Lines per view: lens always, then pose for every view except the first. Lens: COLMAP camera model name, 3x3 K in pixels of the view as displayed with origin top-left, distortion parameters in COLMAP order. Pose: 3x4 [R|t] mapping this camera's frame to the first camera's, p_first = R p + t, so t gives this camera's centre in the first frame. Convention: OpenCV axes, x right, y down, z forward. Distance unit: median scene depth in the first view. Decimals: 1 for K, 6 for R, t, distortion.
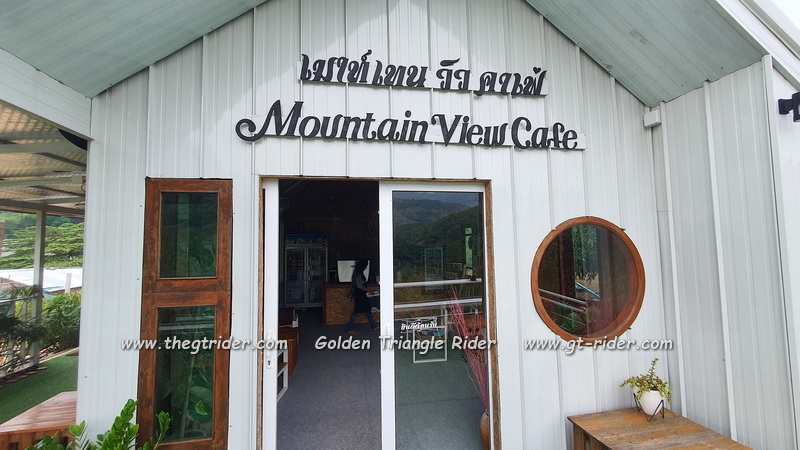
lens RADIAL K [[312.6, 0, 400.0], [0, 312.6, 225.0], [0, 0, 1]] dist [0.000268, 0.000025]
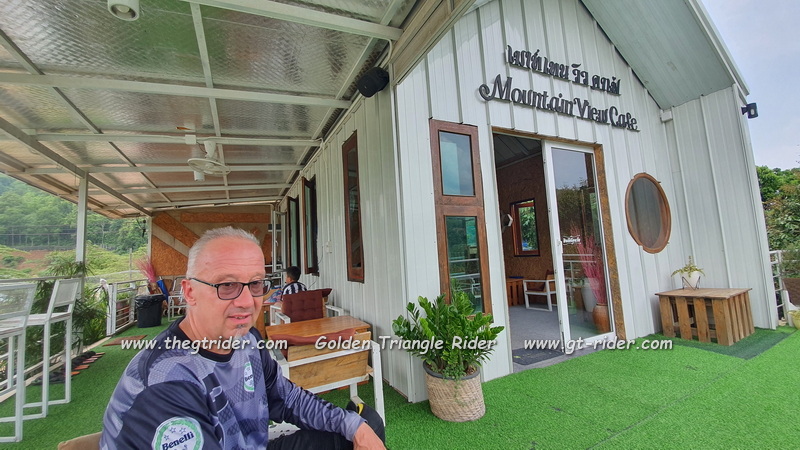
lens RADIAL K [[312.6, 0, 400.0], [0, 312.6, 225.0], [0, 0, 1]] dist [0.000268, 0.000025]
pose [[0.960056, -0.009598, 0.279643, -1.130999], [0.022542, 0.998816, -0.043107, 0.303515], [-0.278899, 0.047689, 0.959136, -0.175732]]
